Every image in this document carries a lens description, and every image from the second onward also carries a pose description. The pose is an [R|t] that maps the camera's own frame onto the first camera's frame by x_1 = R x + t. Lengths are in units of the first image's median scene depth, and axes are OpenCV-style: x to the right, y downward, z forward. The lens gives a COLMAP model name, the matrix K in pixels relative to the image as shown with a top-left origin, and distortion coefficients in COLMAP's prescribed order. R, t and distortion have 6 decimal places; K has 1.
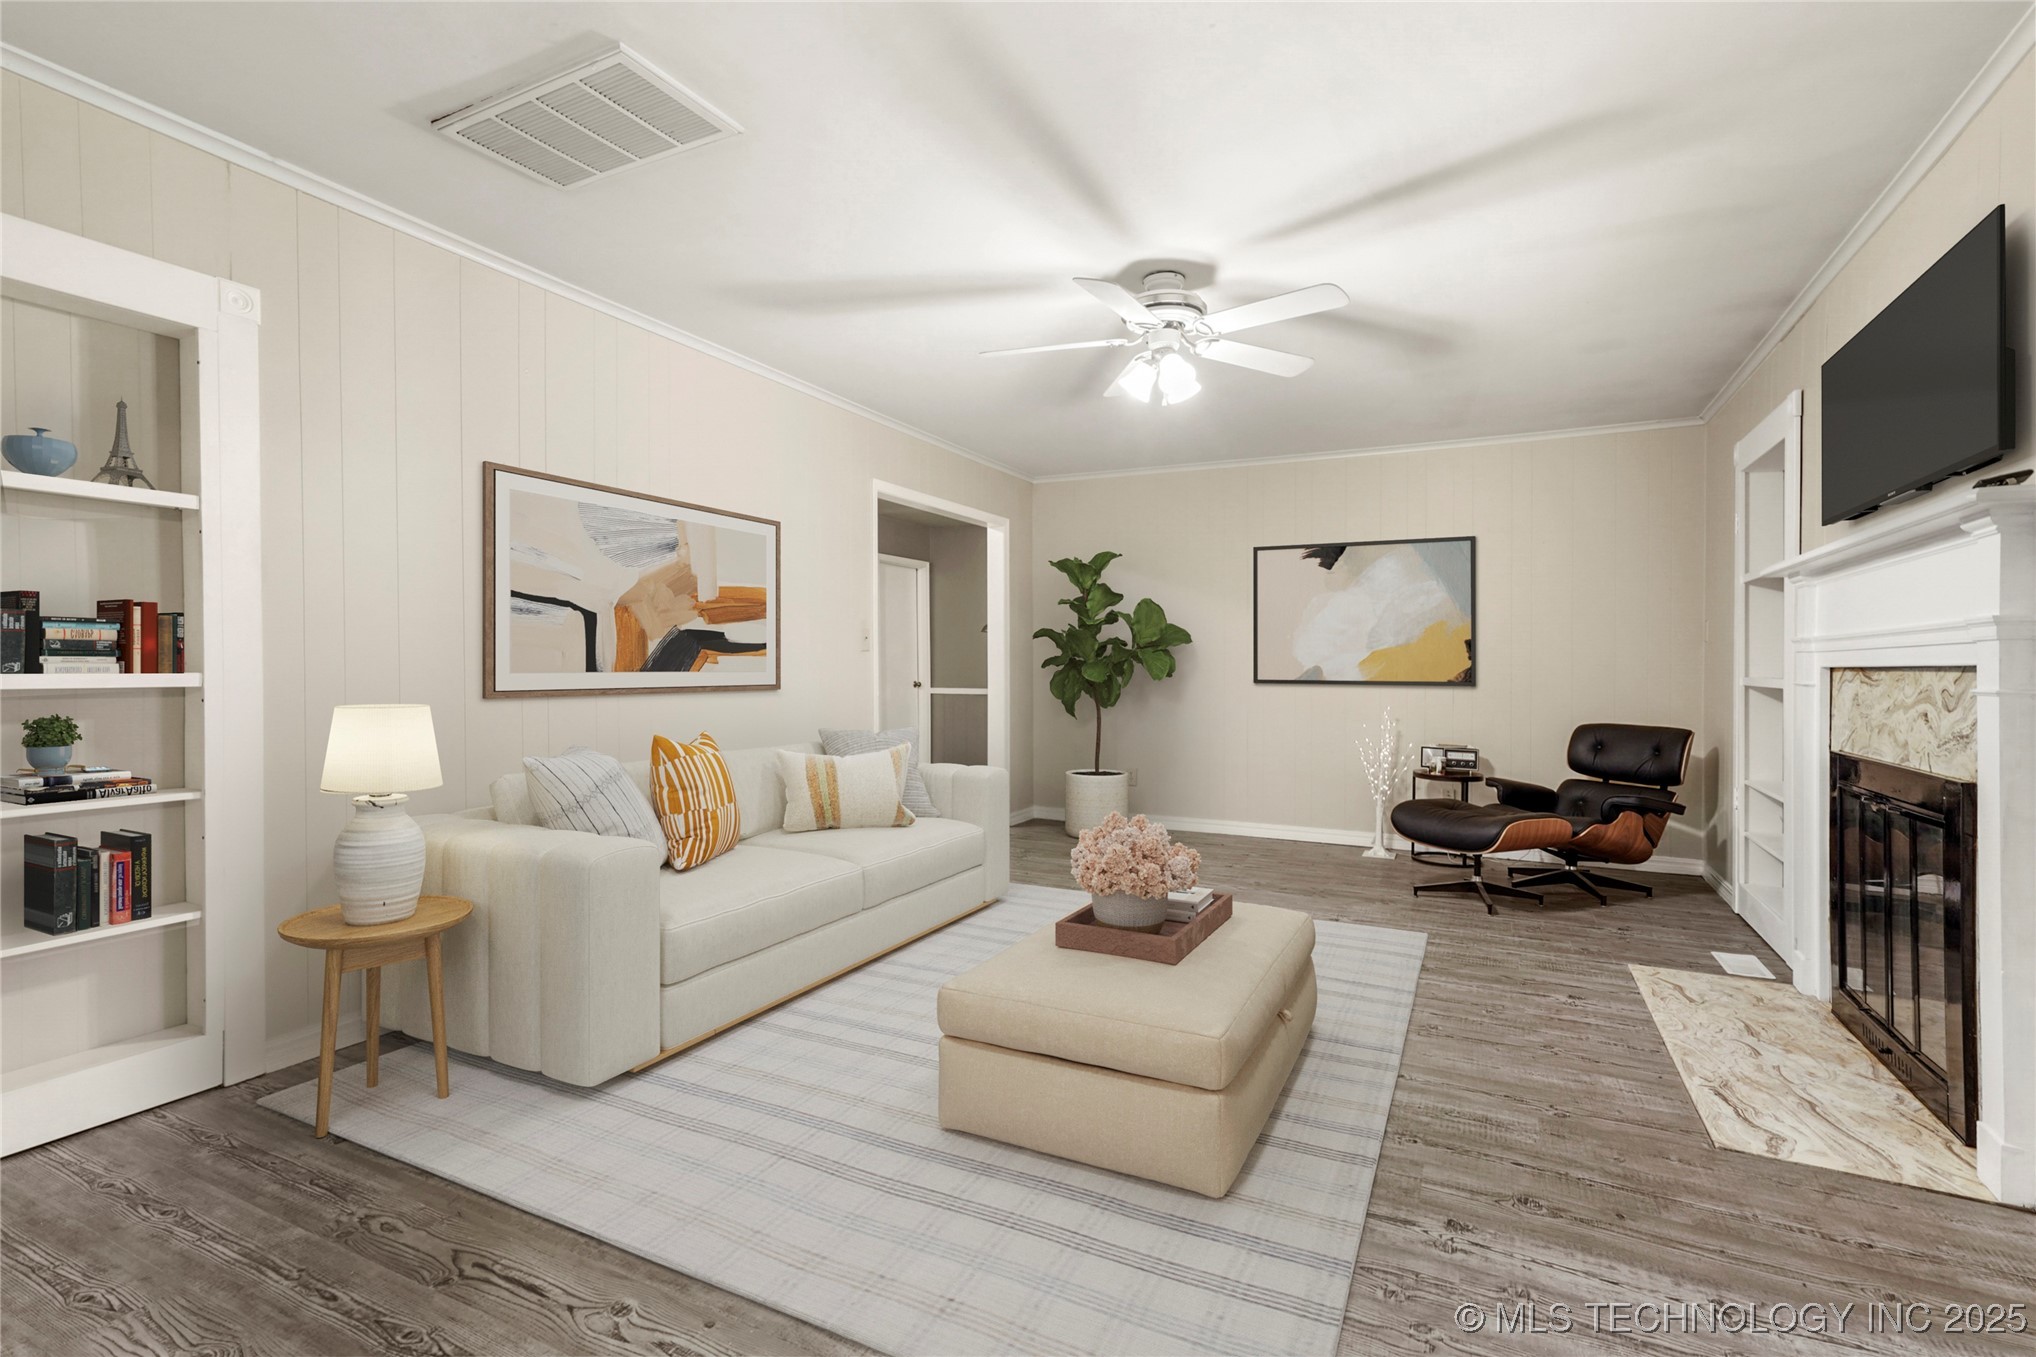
lens RADIAL K [[959.8, 0, 996.2], [0, 959.8, 663.5], [0, 0, 1]] dist [0.000795, 0.005118]
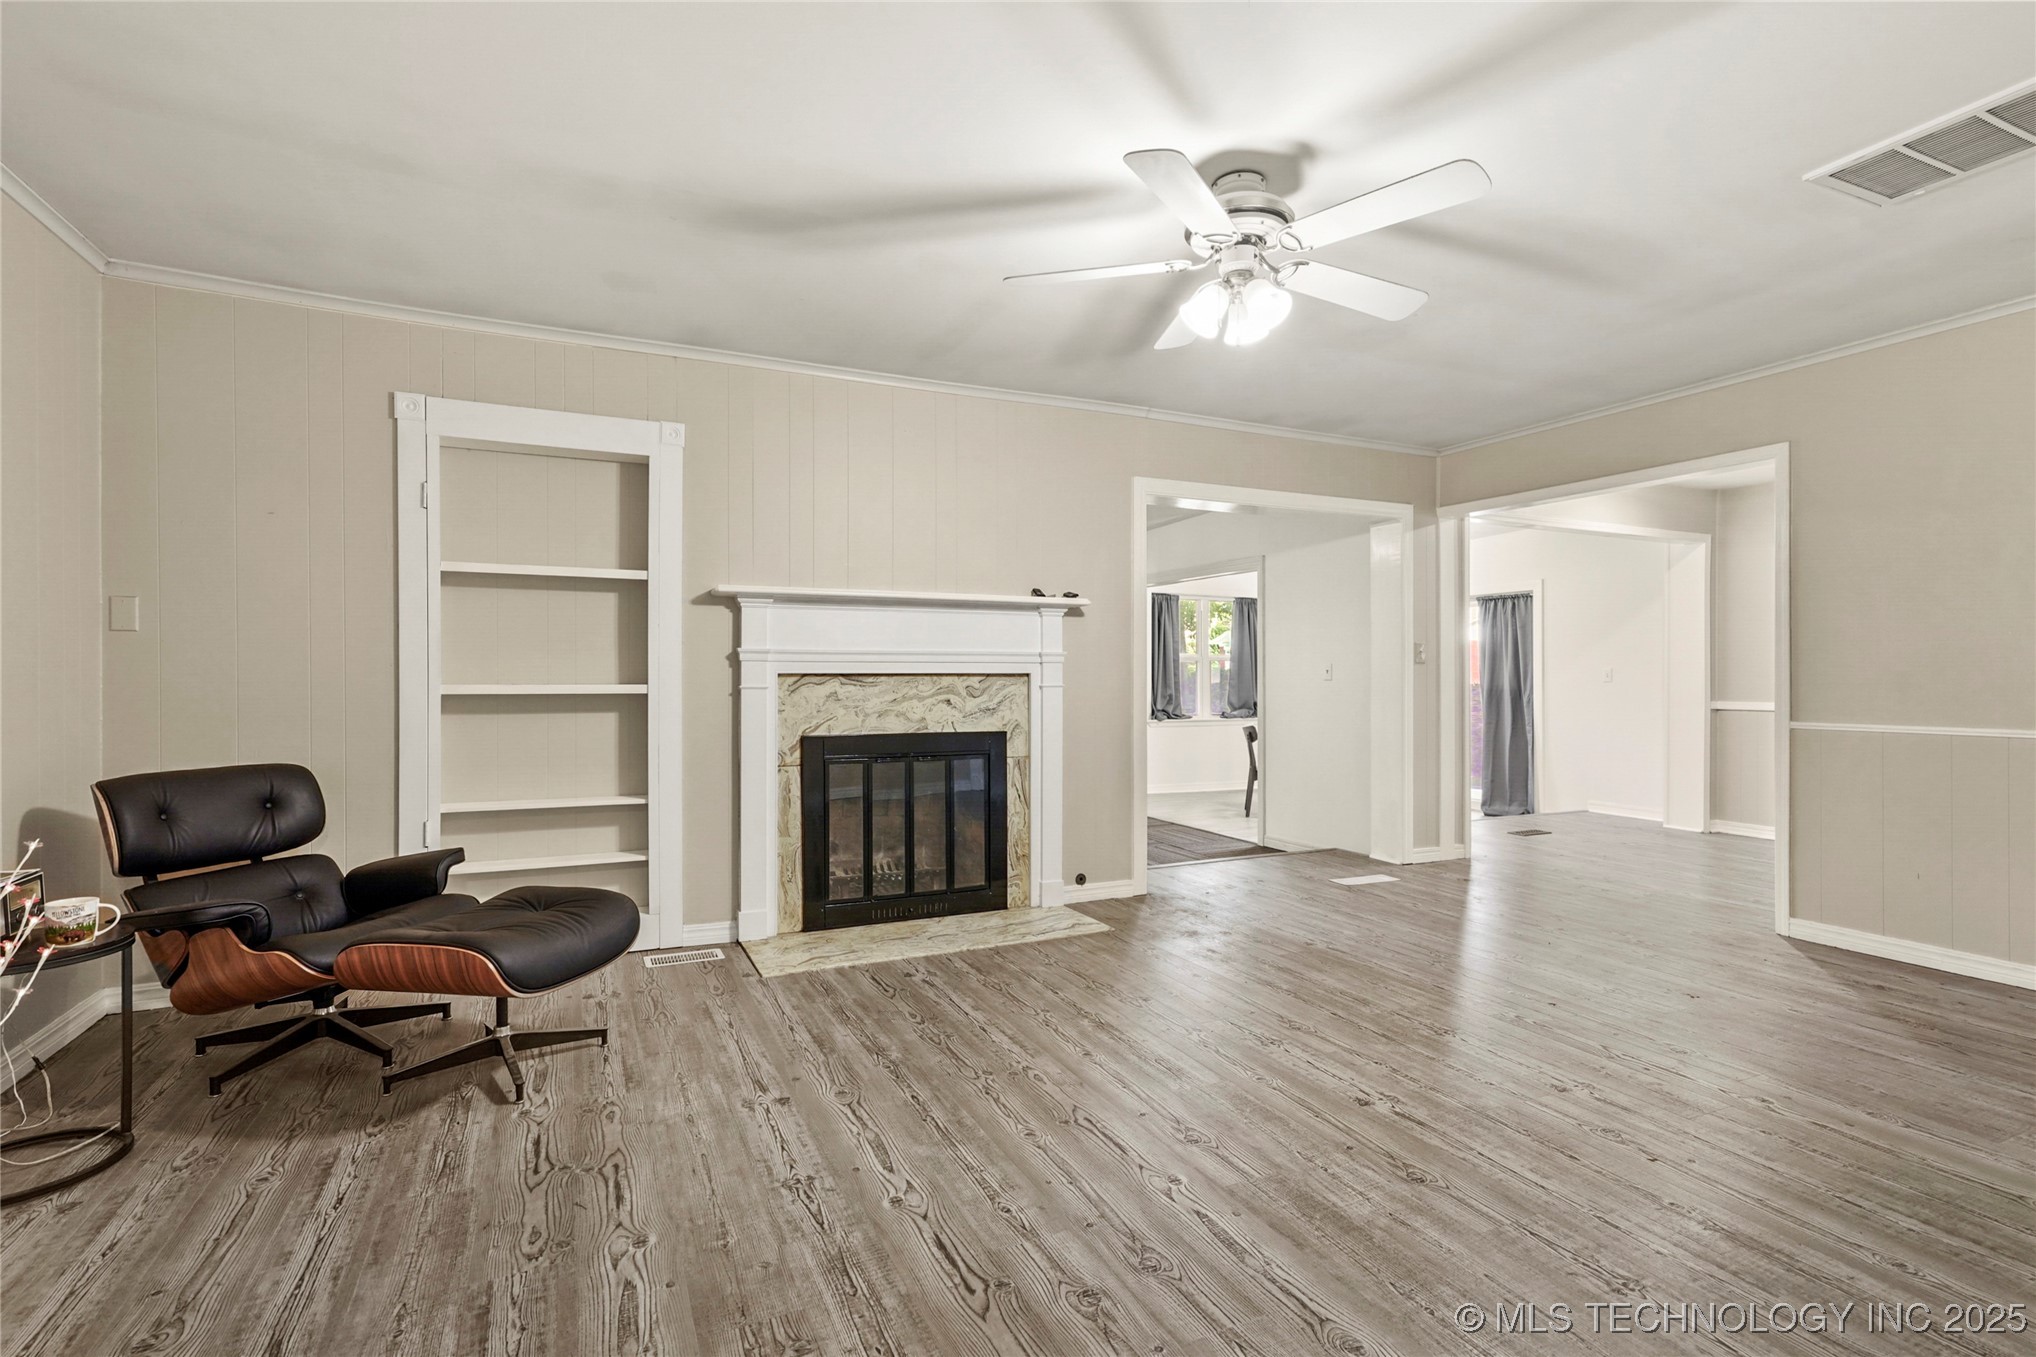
lens RADIAL K [[959.8, 0, 1013.7], [0, 959.8, 666.4], [0, 0, 1]] dist [0.000795, 0.005118]
pose [[-0.799358, 0.001893, 0.600851, -0.188633], [-0.005238, 0.999935, -0.010120, 0.006505], [-0.600832, -0.011237, -0.799297, 2.221808]]
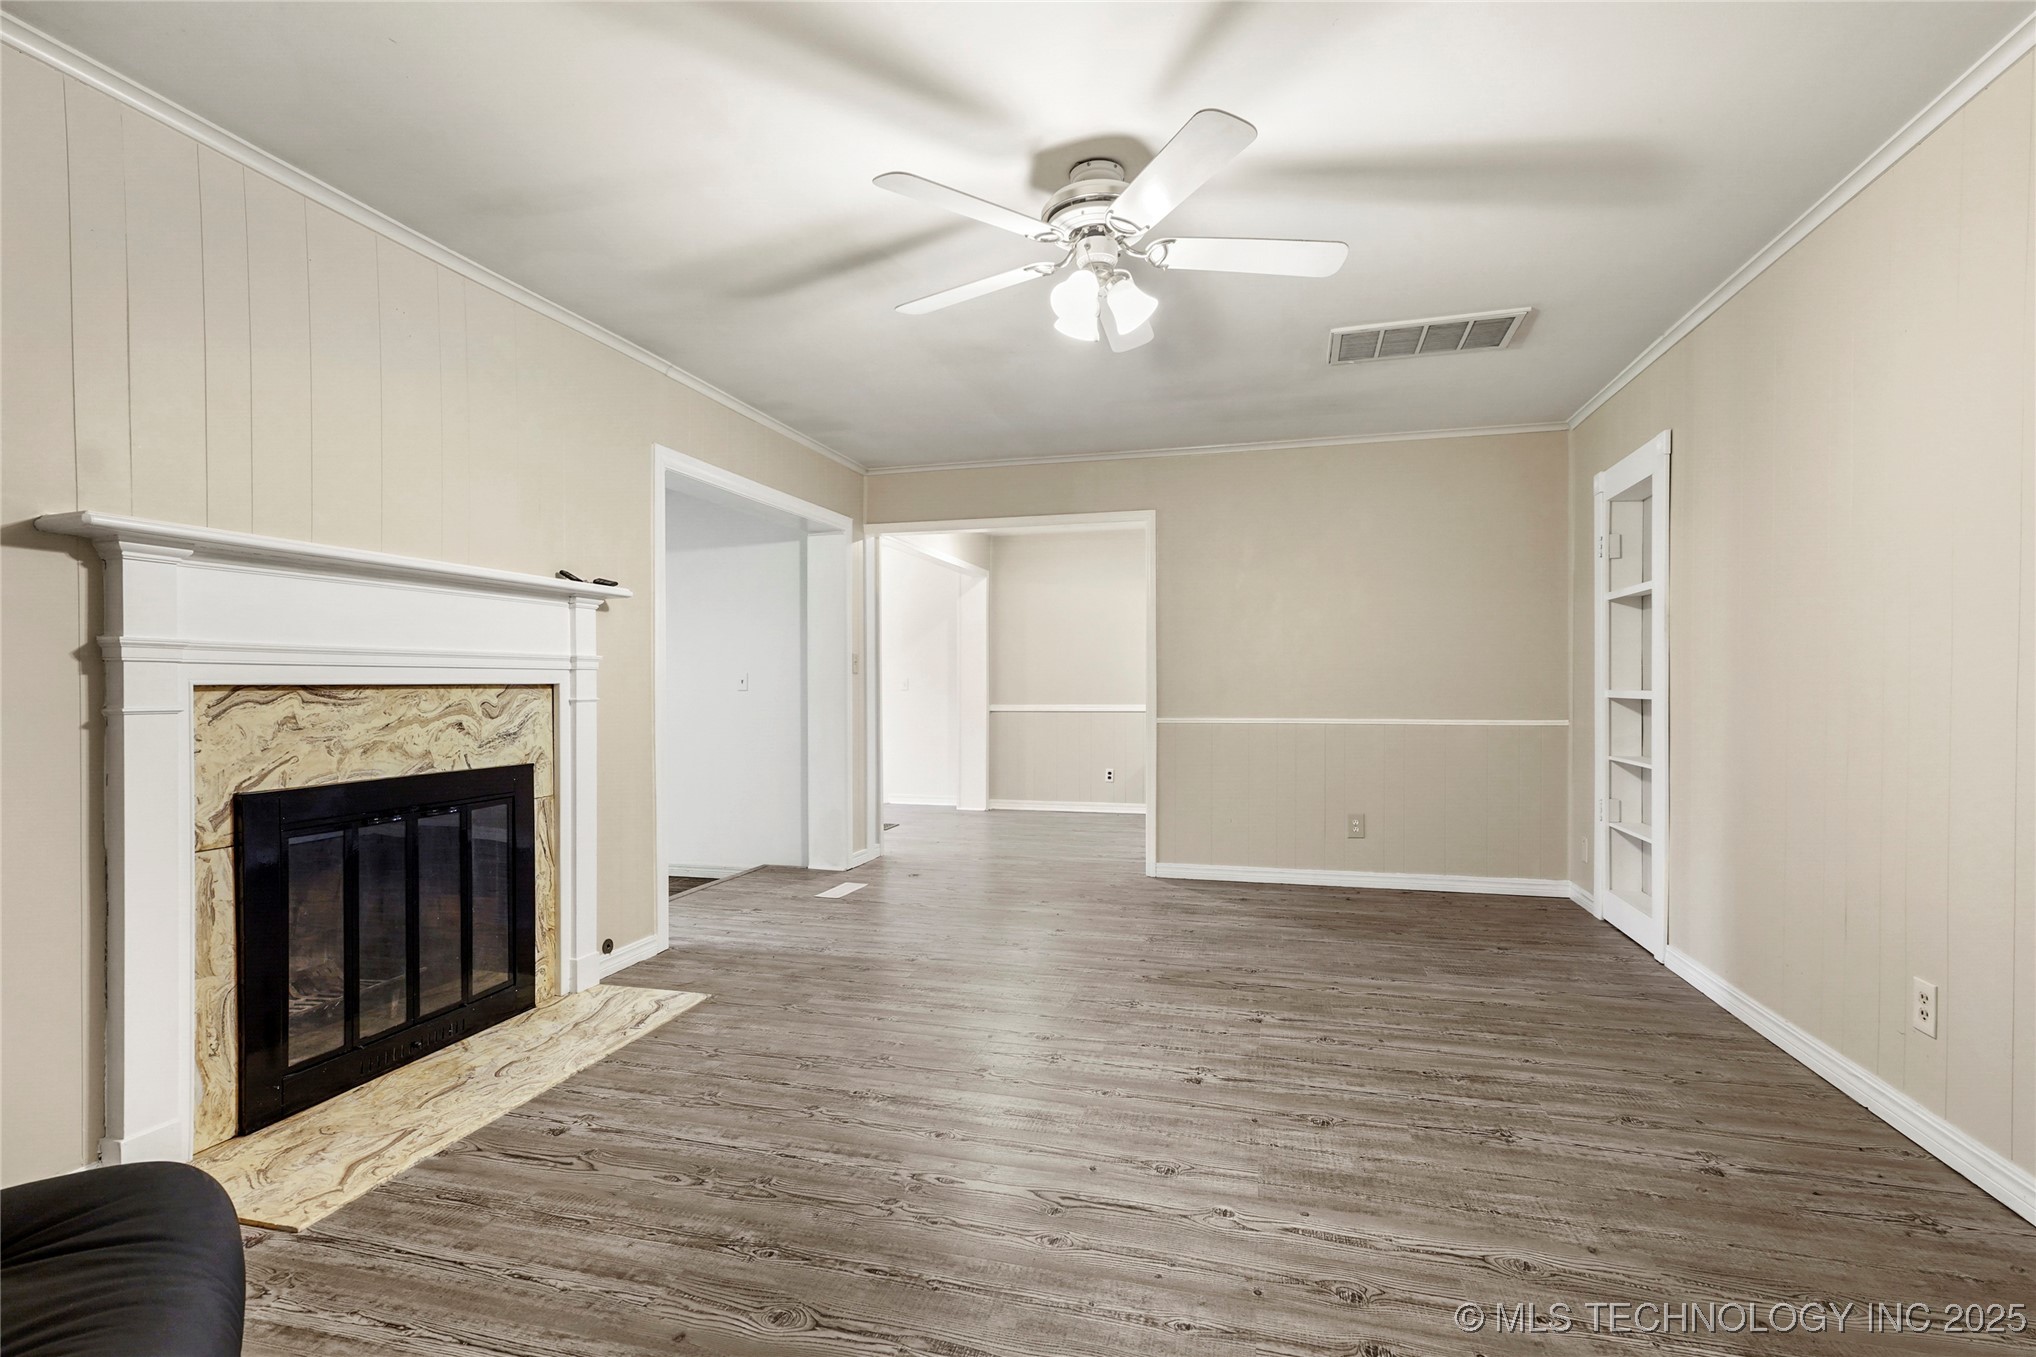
lens RADIAL K [[959.8, 0, 1011.8], [0, 959.8, 689.5], [0, 0, 1]] dist [0.000795, 0.005118]
pose [[-0.976378, -0.000114, -0.216070, 0.516434], [-0.000620, 0.999997, 0.002275, 0.005958], [0.216069, 0.002355, -0.976375, 2.208668]]
